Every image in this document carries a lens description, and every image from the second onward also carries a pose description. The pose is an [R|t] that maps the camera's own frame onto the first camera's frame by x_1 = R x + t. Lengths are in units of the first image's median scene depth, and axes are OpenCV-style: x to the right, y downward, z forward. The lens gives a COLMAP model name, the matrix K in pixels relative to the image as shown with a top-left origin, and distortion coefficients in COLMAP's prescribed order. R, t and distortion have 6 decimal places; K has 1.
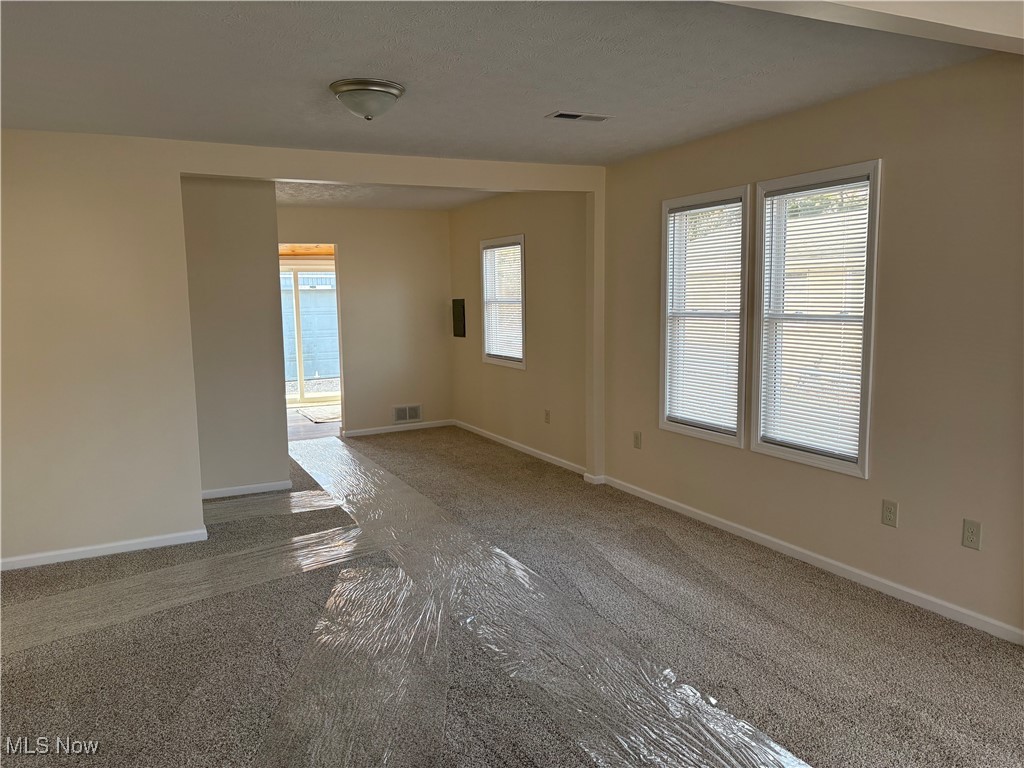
lens RADIAL K [[775.4, 0, 511.5], [0, 775.4, 383.5], [0, 0, 1]] dist [0.037940, -0.033630]
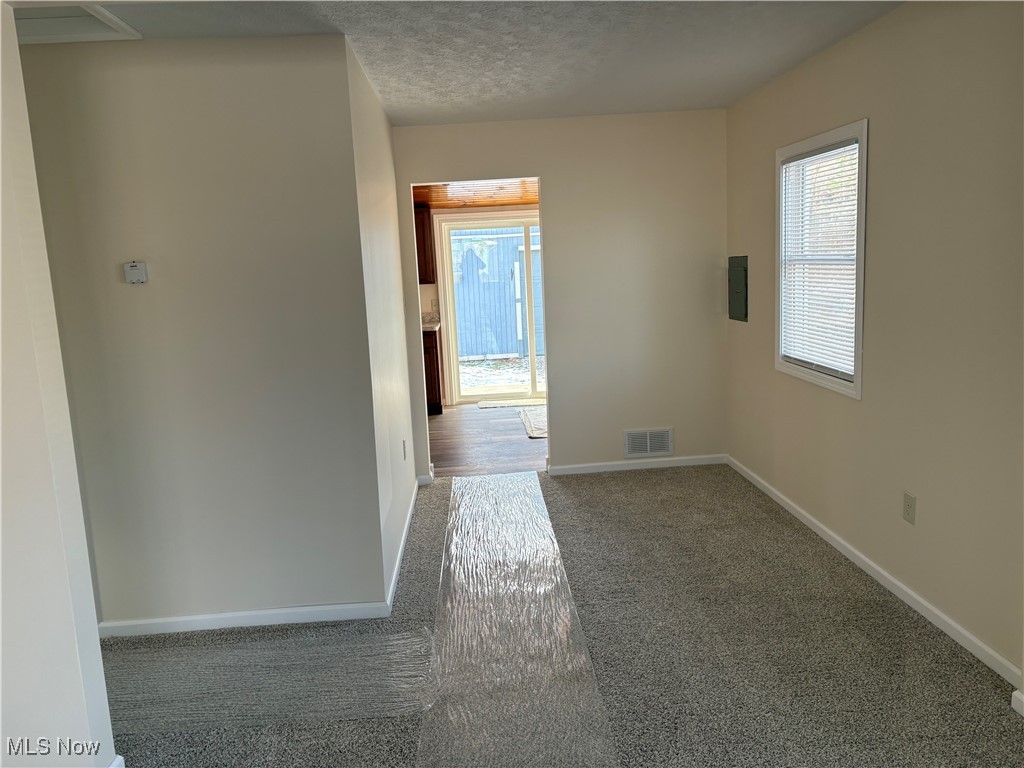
lens RADIAL K [[775.4, 0, 486.9], [0, 775.4, 389.3], [0, 0, 1]] dist [0.037940, -0.033630]
pose [[0.911932, 0.032052, -0.409087, 0.003906], [-0.004688, 0.997693, 0.067719, -0.050715], [0.410314, -0.059837, 0.909979, 0.402392]]
